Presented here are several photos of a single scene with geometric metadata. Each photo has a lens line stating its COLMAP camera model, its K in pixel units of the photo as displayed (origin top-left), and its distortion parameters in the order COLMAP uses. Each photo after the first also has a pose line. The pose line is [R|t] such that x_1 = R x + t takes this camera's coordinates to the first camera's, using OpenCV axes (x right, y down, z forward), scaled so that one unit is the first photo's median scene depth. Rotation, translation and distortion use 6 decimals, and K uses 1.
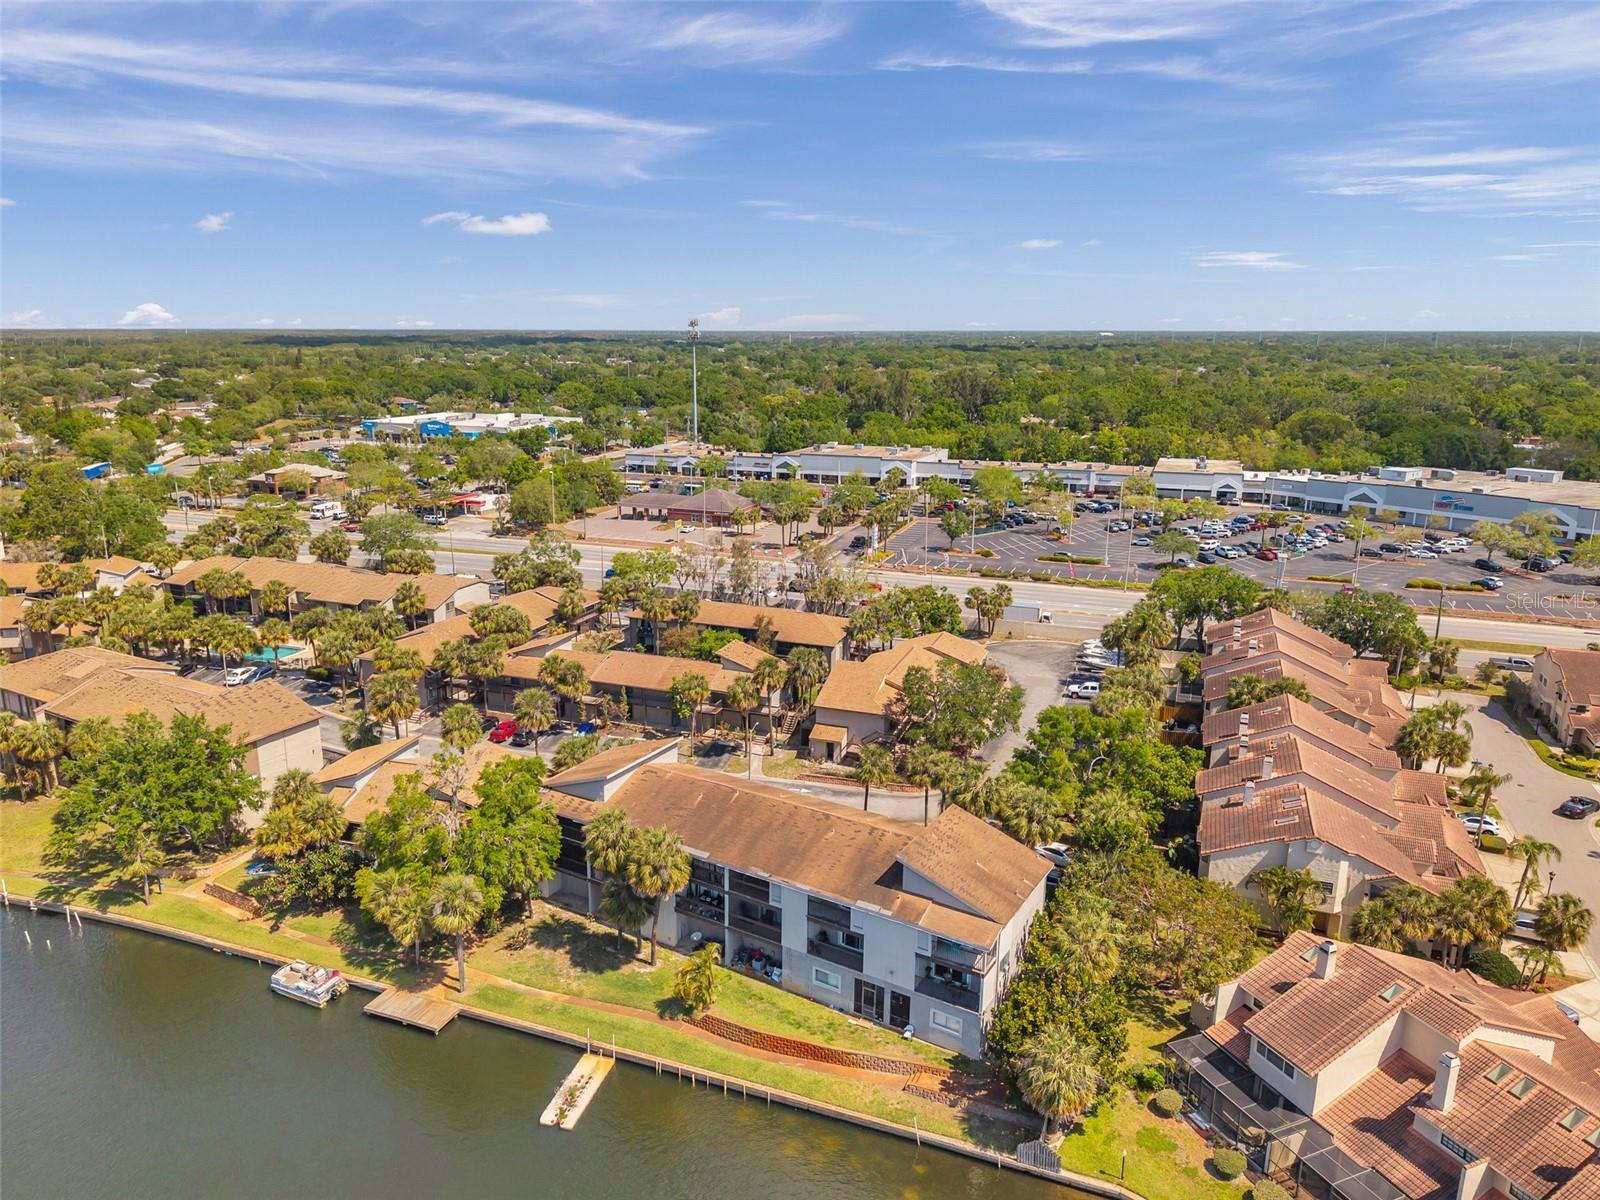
lens RADIAL K [[1073.8, 0, 788.1], [0, 1073.8, 605.1], [0, 0, 1]] dist [0.016327, -0.004595]
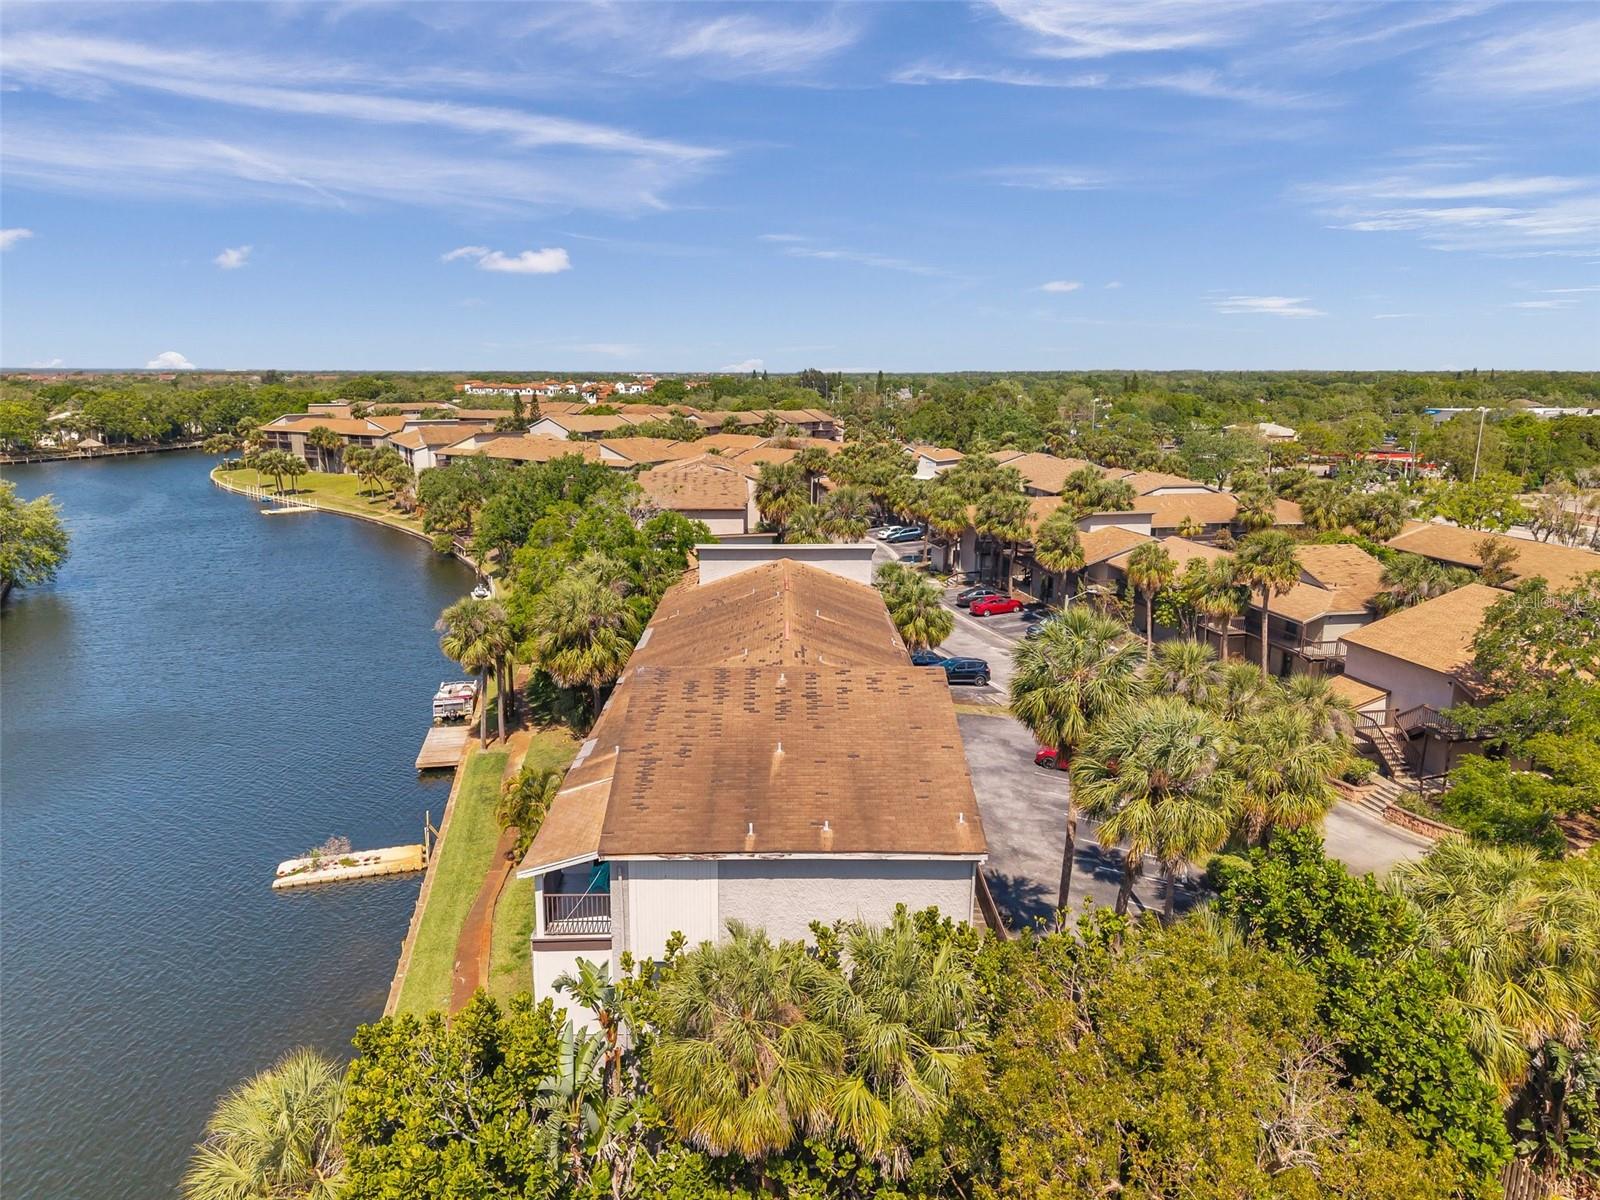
lens RADIAL K [[1089.3, 0, 793.0], [0, 1089.3, 599.5], [0, 0, 1]] dist [0.077786, -0.129347]
pose [[0.533508, 0.170791, -0.828372, 0.479673], [-0.211315, 0.975256, 0.064978, 0.148909], [0.818972, 0.140381, 0.556398, 0.719606]]
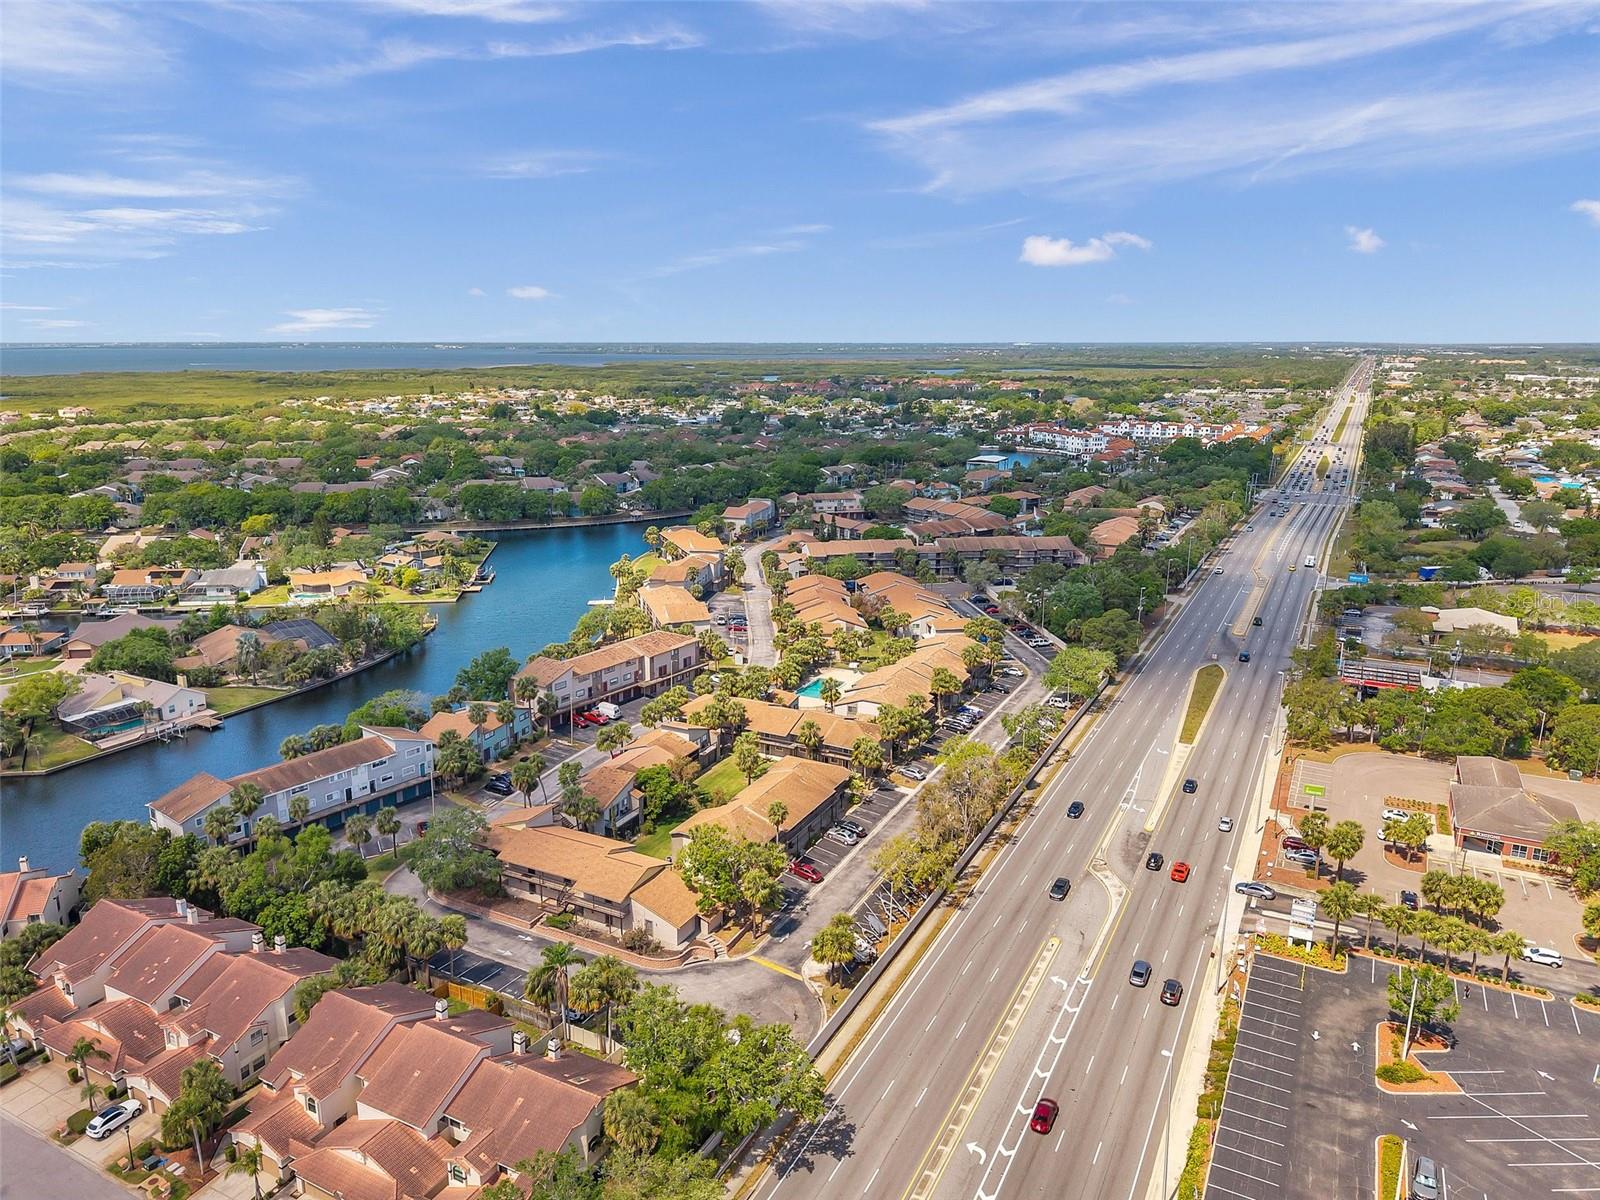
lens RADIAL K [[1091.6, 0, 781.3], [0, 1091.6, 603.0], [0, 0, 1]] dist [0.034720, -0.037971]
pose [[-0.126223, 0.232720, -0.964318, 1.893914], [-0.246229, 0.934321, 0.257711, -0.896446], [0.960957, 0.269972, -0.060630, 2.020864]]
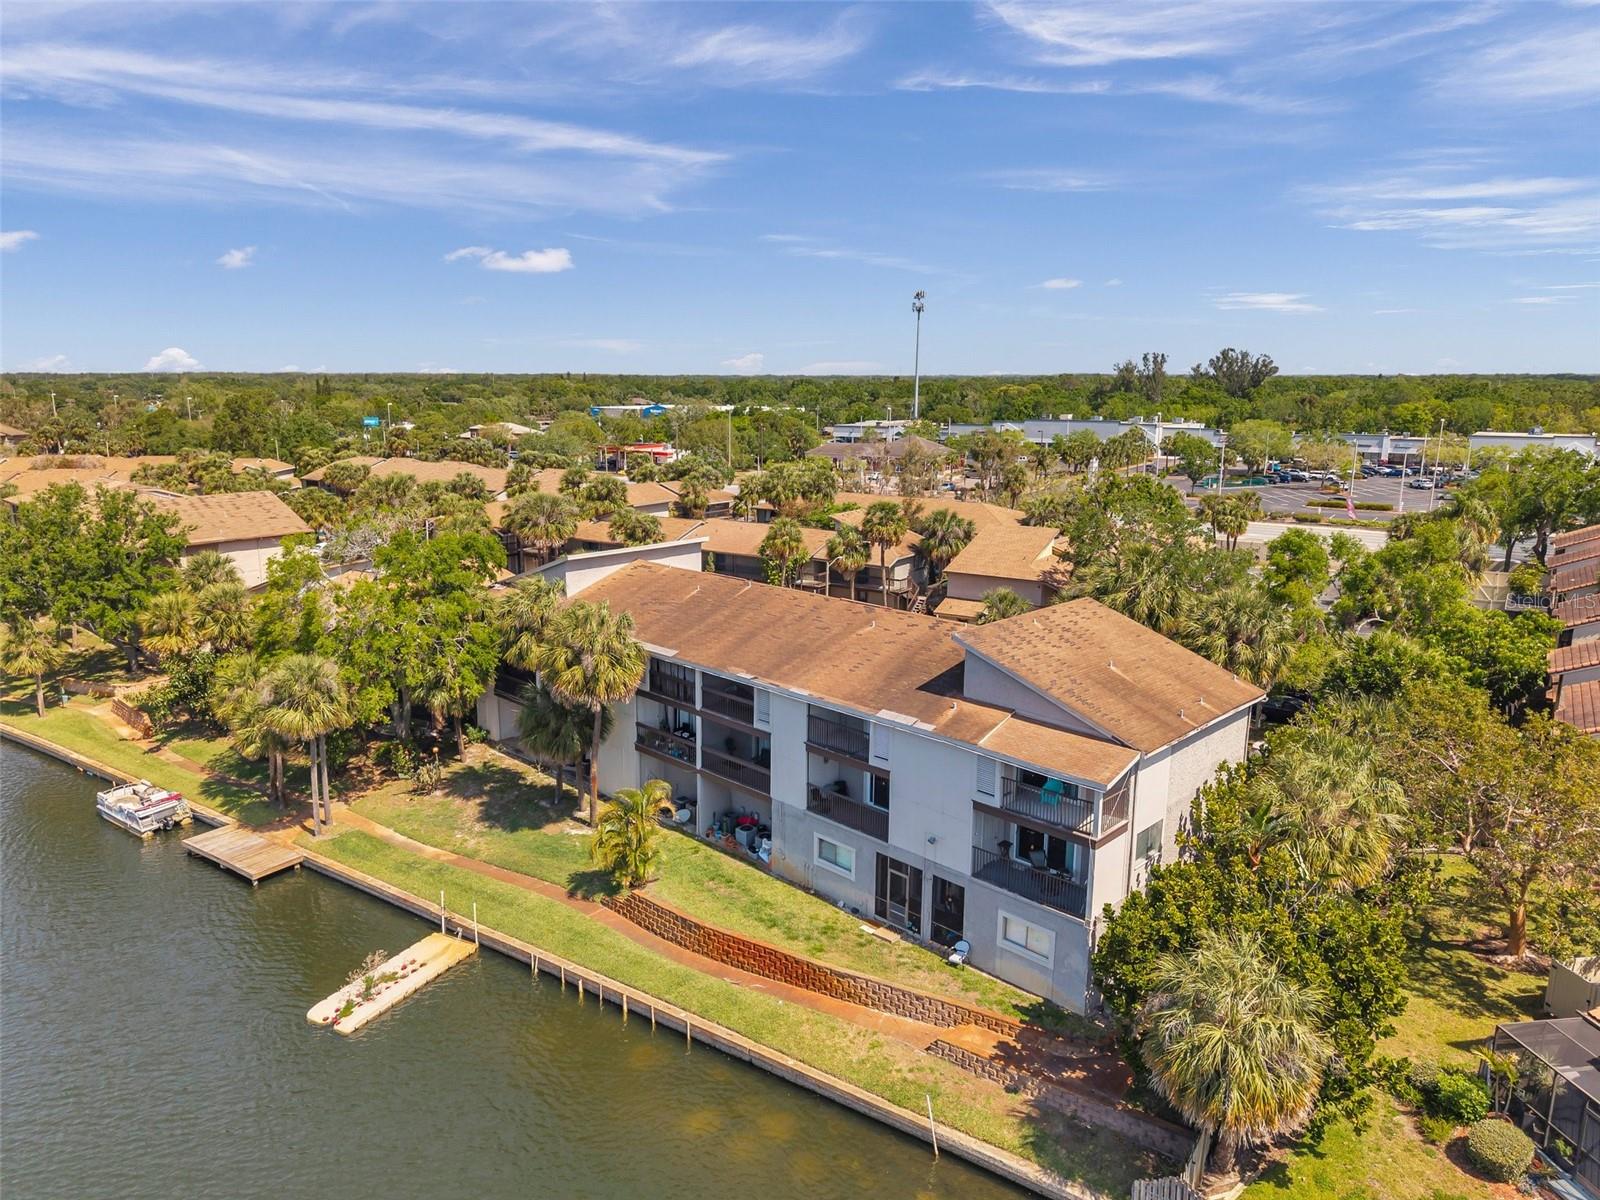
lens RADIAL K [[1076.1, 0, 791.3], [0, 1076.1, 602.2], [0, 0, 1]] dist [0.034490, -0.040523]
pose [[0.973309, 0.046003, -0.224842, 0.130695], [-0.055789, 0.997743, -0.037362, 0.222281], [0.222616, 0.048908, 0.973679, 0.400768]]
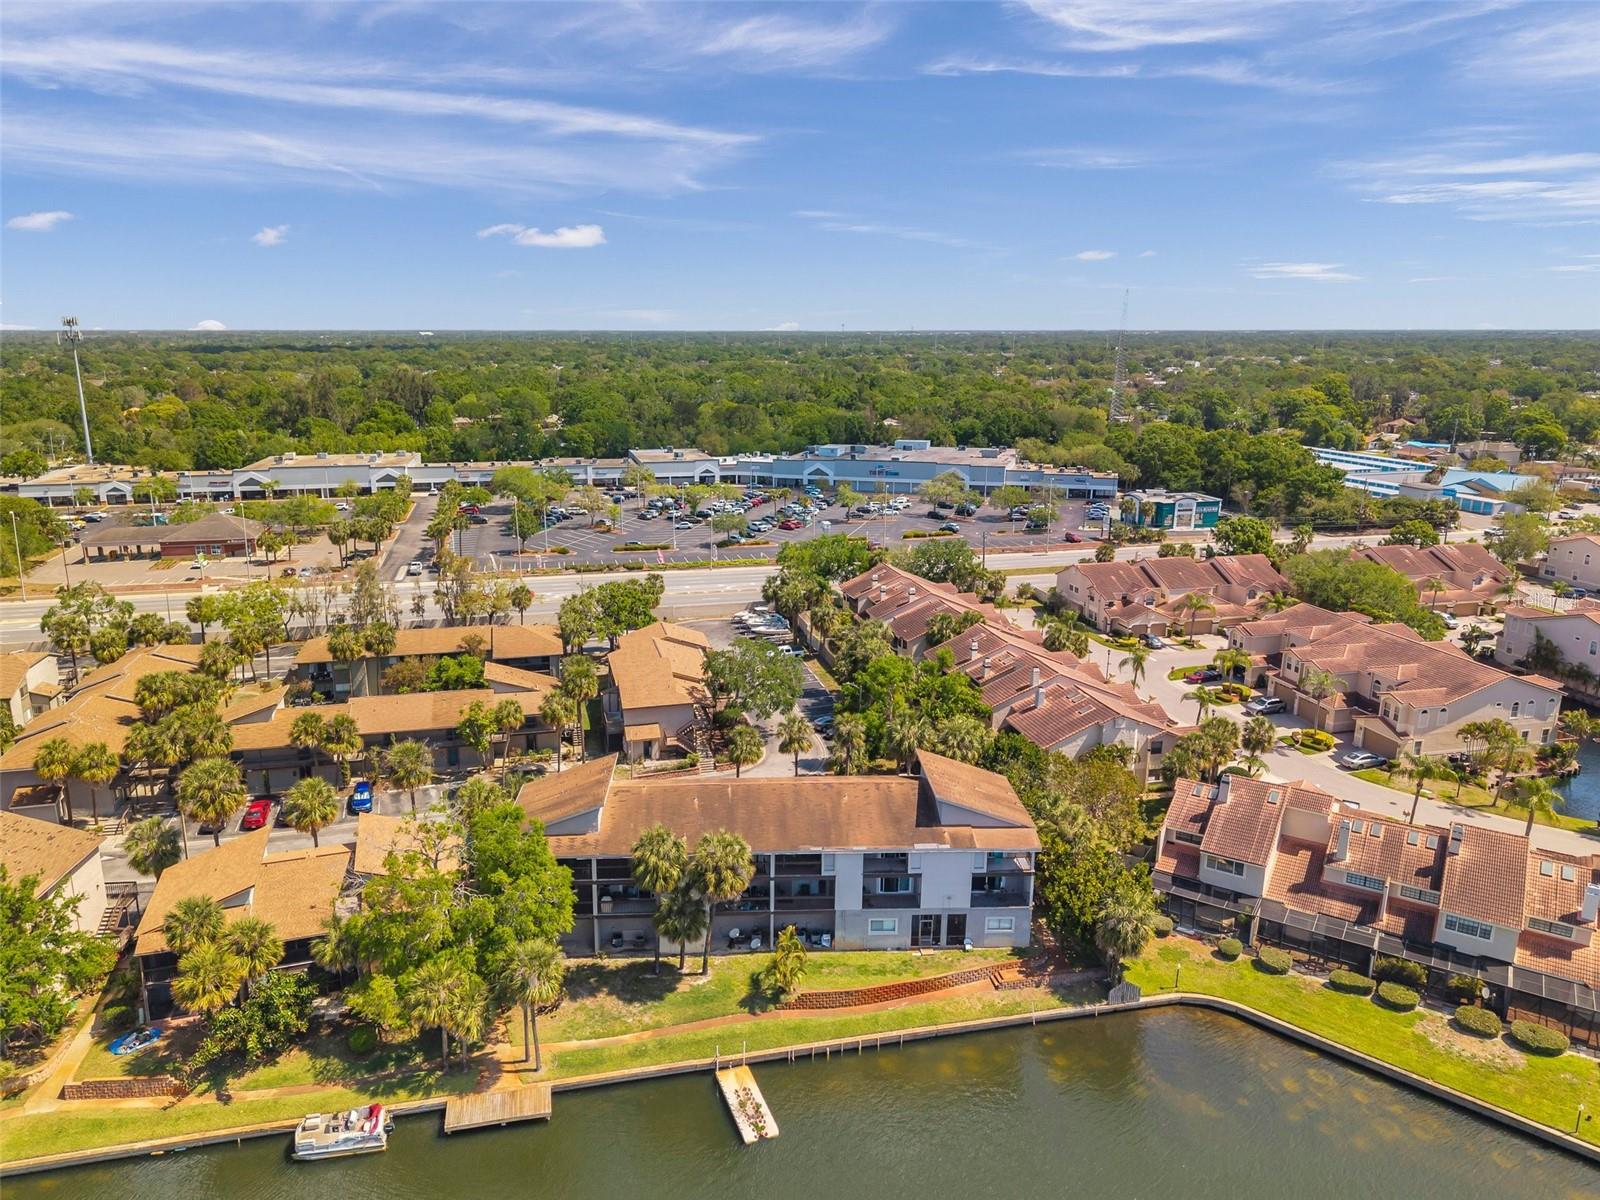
lens RADIAL K [[1066.4, 0, 777.3], [0, 1066.4, 591.4], [0, 0, 1]] dist [0.031973, -0.036787]
pose [[0.828676, -0.133518, 0.543570, -0.571771], [0.138995, 0.989801, 0.031228, -0.038001], [-0.542196, 0.049675, 0.838782, 0.118987]]
